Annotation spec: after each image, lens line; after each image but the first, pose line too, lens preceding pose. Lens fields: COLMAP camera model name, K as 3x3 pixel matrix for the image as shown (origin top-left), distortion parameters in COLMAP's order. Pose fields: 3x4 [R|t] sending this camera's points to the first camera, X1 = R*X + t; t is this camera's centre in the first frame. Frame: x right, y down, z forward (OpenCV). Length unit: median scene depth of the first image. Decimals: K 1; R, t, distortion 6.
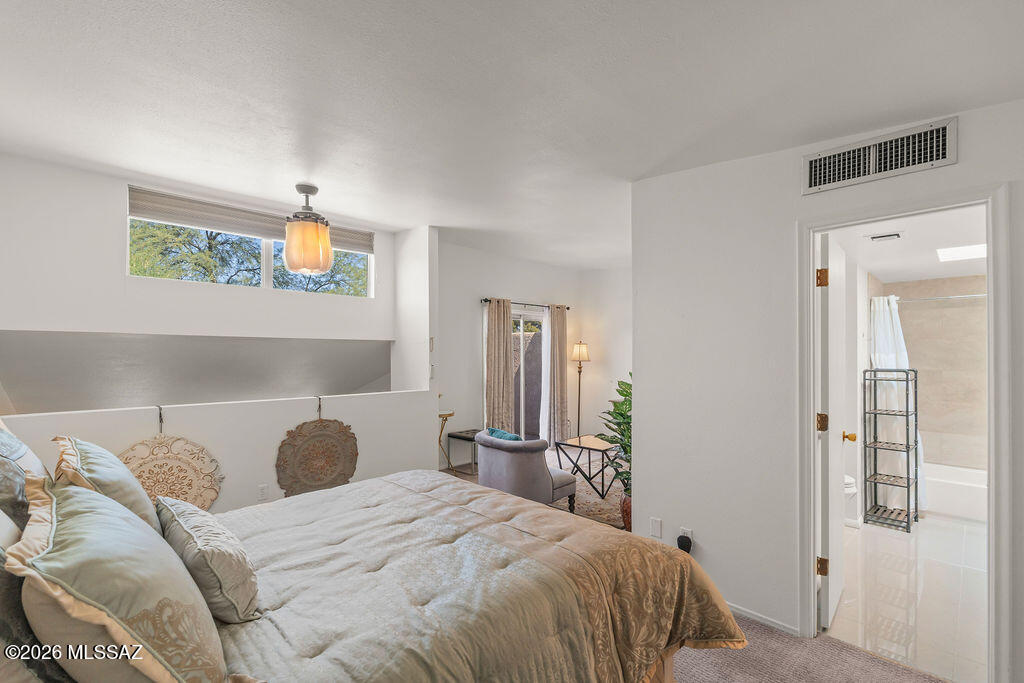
lens RADIAL K [[451.0, 0, 502.0], [0, 451.0, 356.8], [0, 0, 1]] dist [-0.002290, 0.000629]
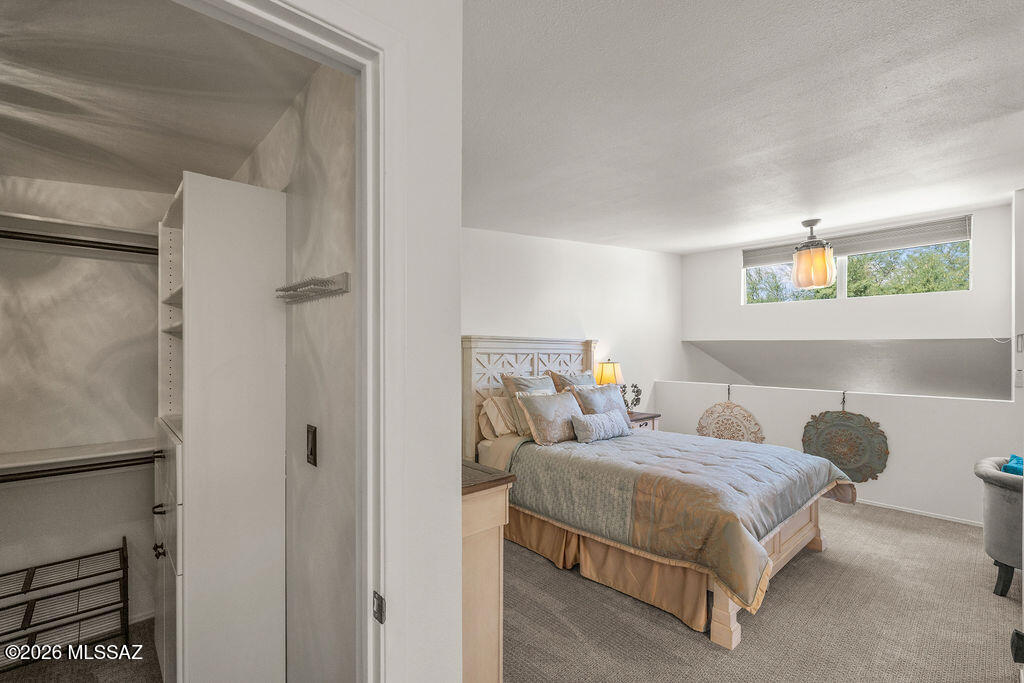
lens RADIAL K [[451.0, 0, 511.4], [0, 451.0, 347.3], [0, 0, 1]] dist [-0.002290, 0.000629]
pose [[-0.021620, -0.003546, -0.999760, 0.834814], [-0.007727, 0.999964, -0.003379, -0.014645], [0.999736, 0.007652, -0.021647, 0.197868]]
